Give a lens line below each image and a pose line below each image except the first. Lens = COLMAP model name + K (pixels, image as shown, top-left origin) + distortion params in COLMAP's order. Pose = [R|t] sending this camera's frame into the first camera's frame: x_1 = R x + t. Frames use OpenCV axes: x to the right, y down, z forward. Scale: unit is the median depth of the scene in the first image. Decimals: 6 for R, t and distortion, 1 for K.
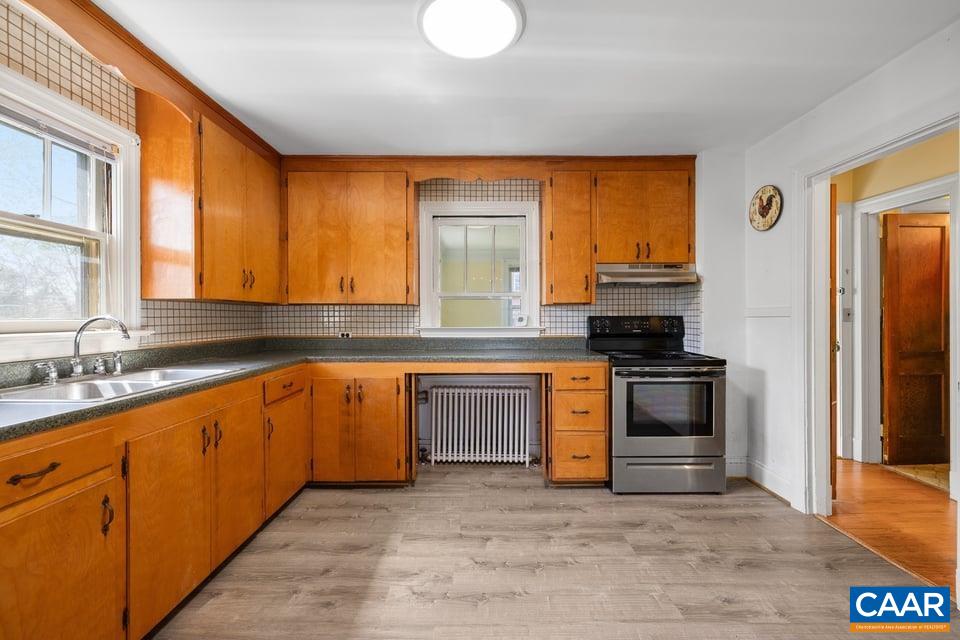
lens RADIAL K [[403.7, 0, 481.3], [0, 403.7, 318.8], [0, 0, 1]] dist [0.004550, 0.000428]
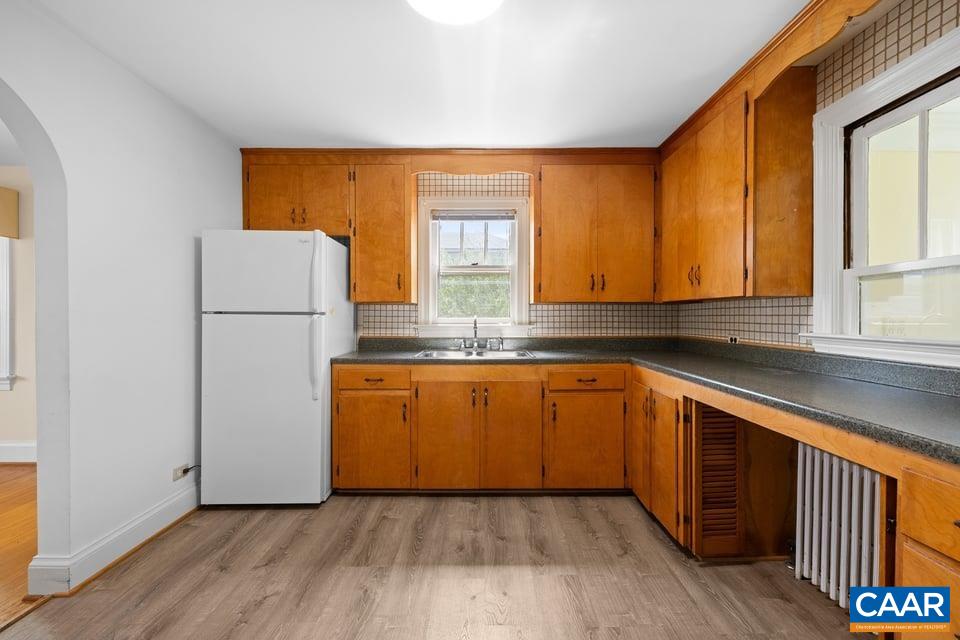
lens RADIAL K [[403.7, 0, 481.3], [0, 403.7, 318.8], [0, 0, 1]] dist [0.004550, 0.000428]
pose [[-0.000571, 0.006663, -0.999978, 0.573269], [-0.004941, 0.999966, 0.006665, -0.003145], [0.999988, 0.004944, -0.000538, 0.712525]]
